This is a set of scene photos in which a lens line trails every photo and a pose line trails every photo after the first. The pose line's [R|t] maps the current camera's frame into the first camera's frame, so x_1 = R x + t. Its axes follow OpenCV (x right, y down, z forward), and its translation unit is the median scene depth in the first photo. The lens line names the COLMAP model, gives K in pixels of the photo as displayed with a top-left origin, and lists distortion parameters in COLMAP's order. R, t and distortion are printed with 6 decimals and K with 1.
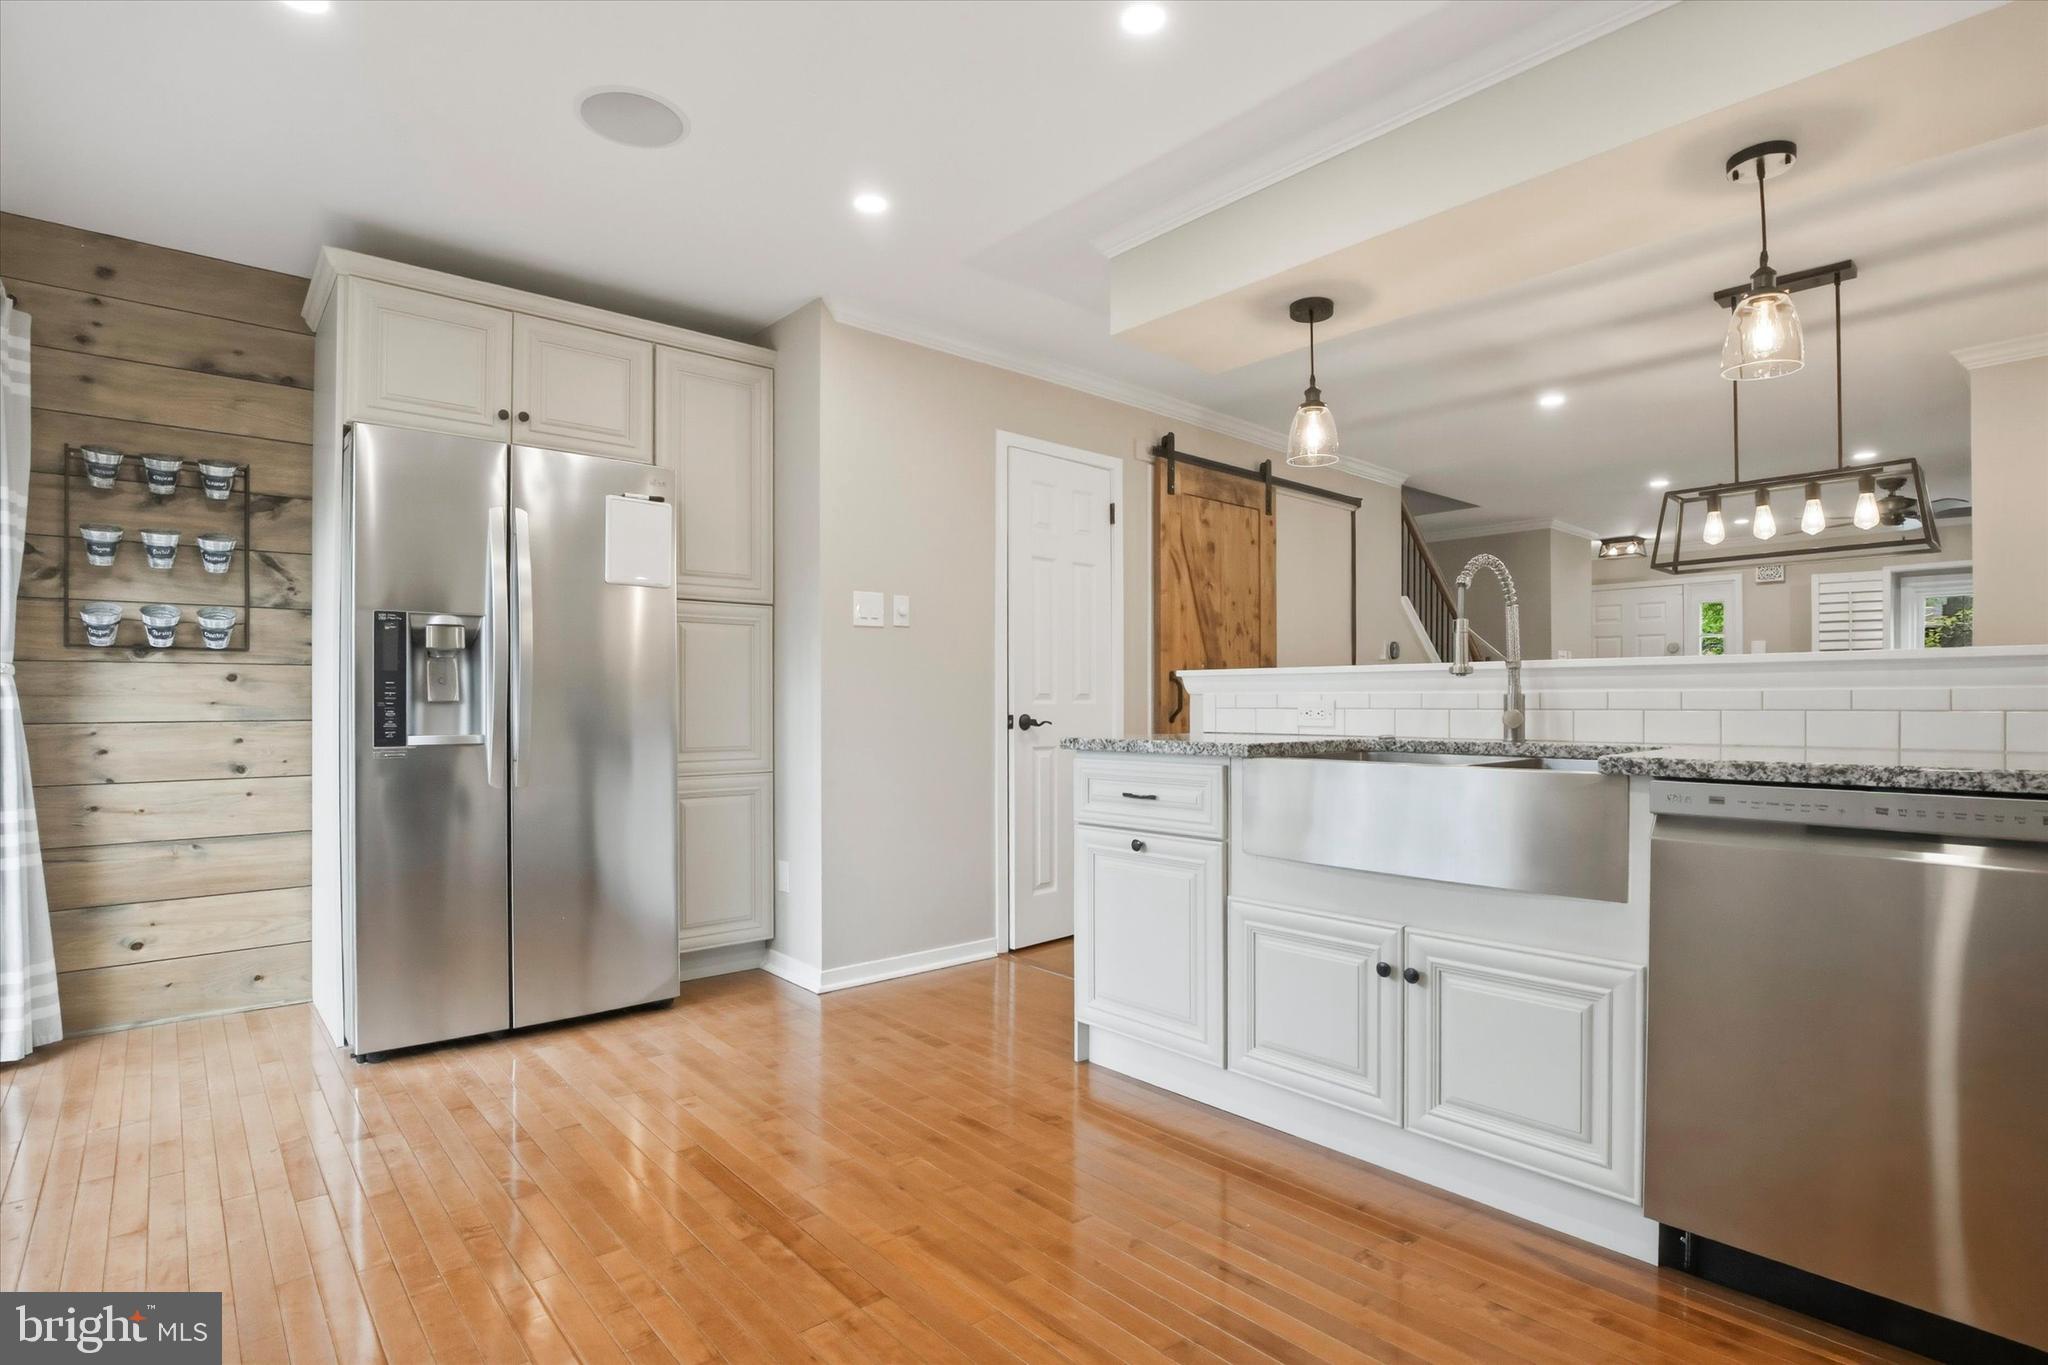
lens RADIAL K [[1003.7, 0, 1030.5], [0, 1003.7, 687.0], [0, 0, 1]] dist [-0.037695, -0.000319]
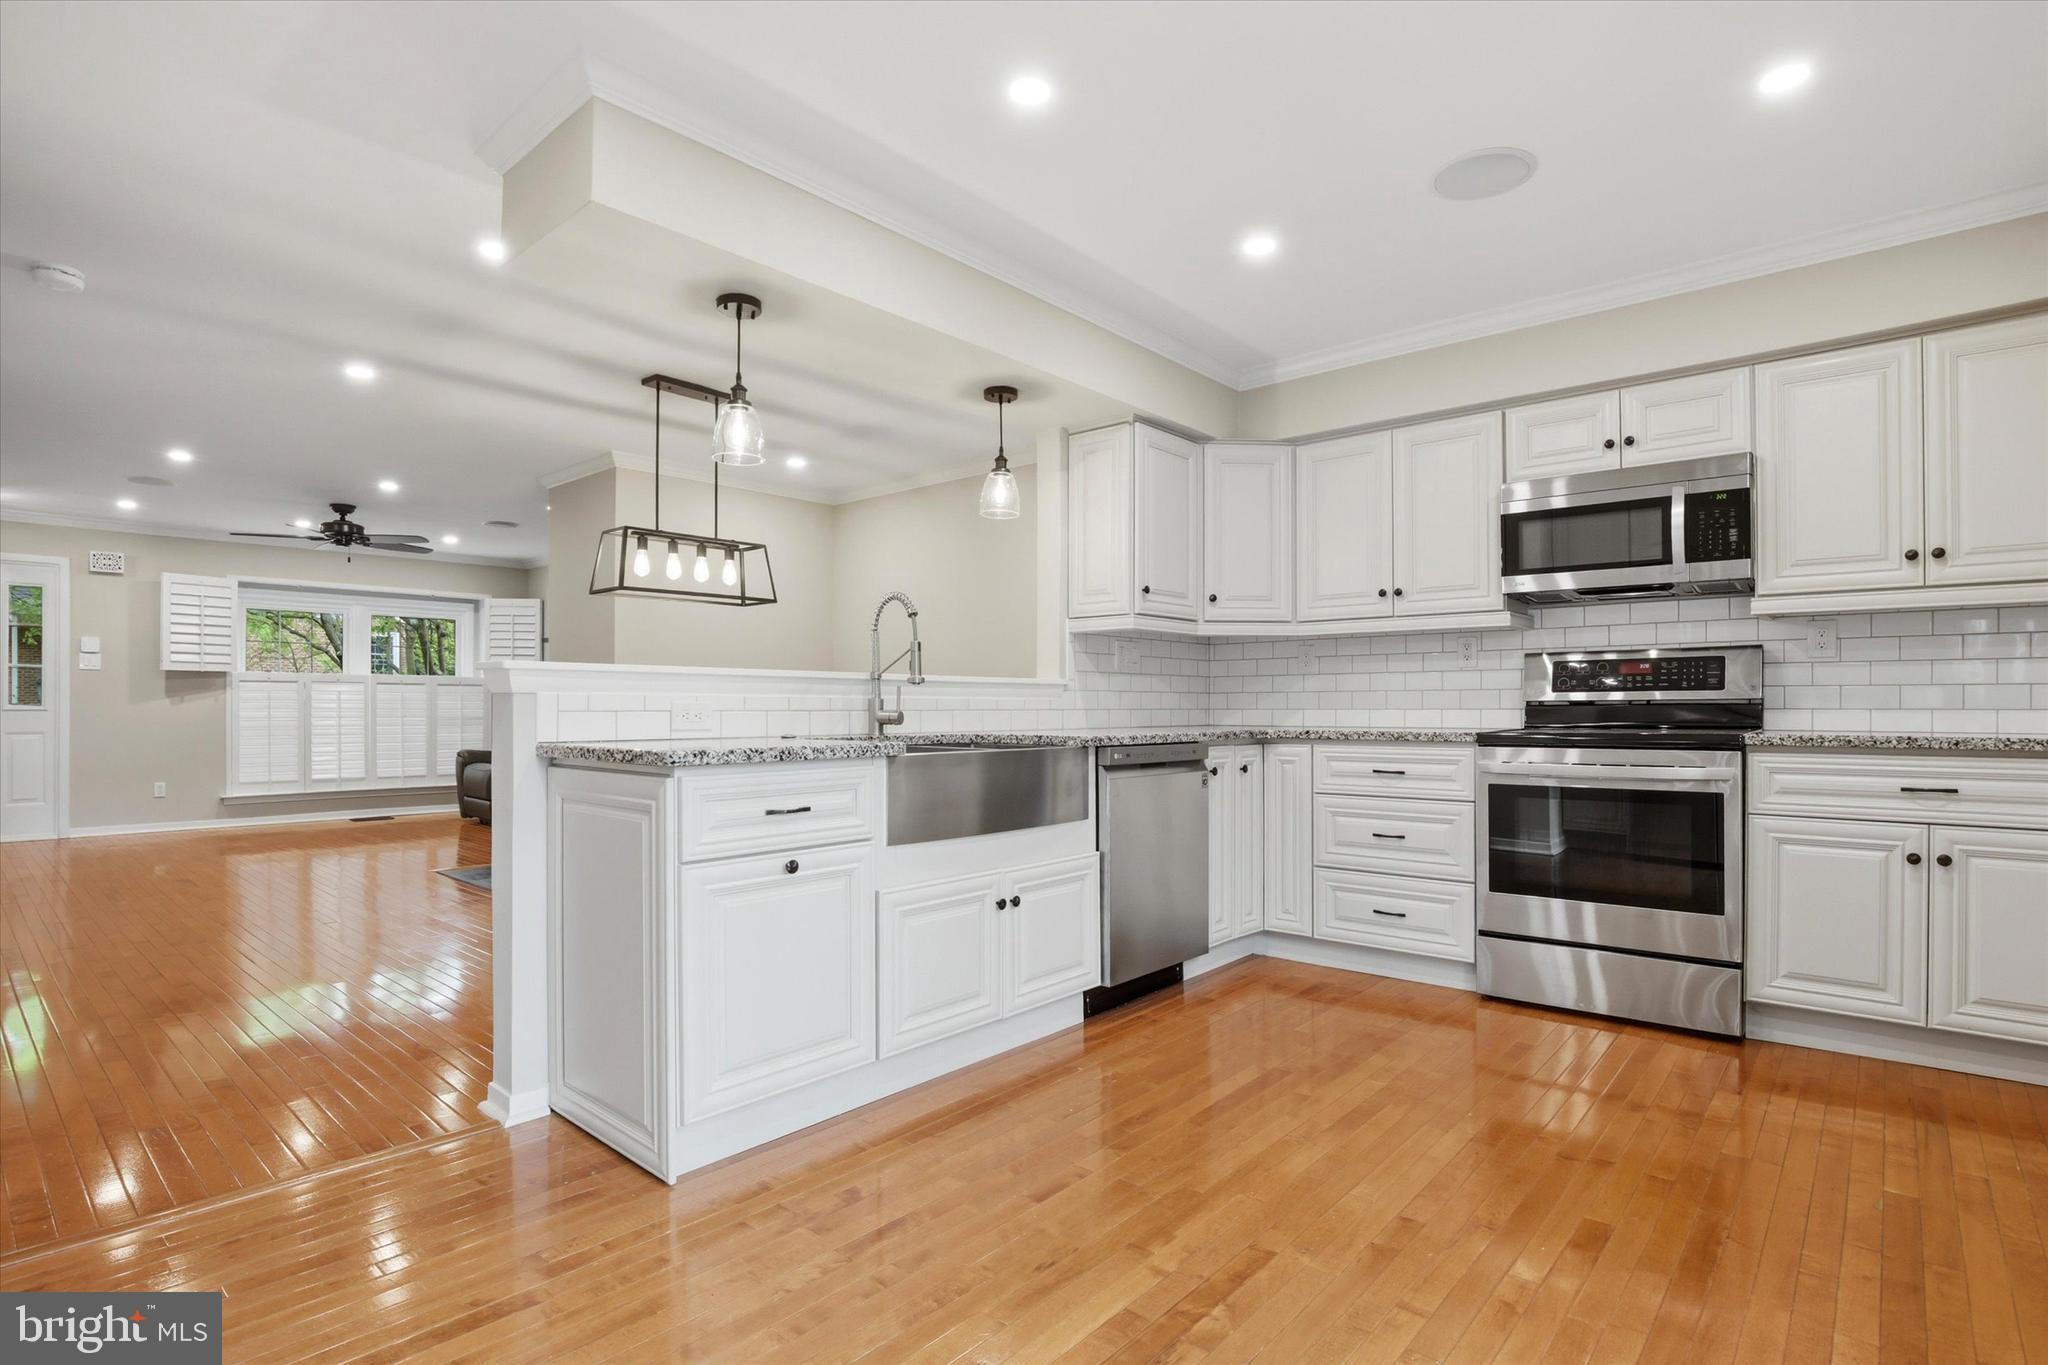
lens RADIAL K [[1003.7, 0, 1030.5], [0, 1003.7, 687.0], [0, 0, 1]] dist [-0.037695, -0.000319]
pose [[-0.126637, 0.021242, 0.991722, -0.436523], [-0.016082, 0.999595, -0.023464, 0.009817], [-0.991819, -0.018920, -0.126244, 0.499496]]
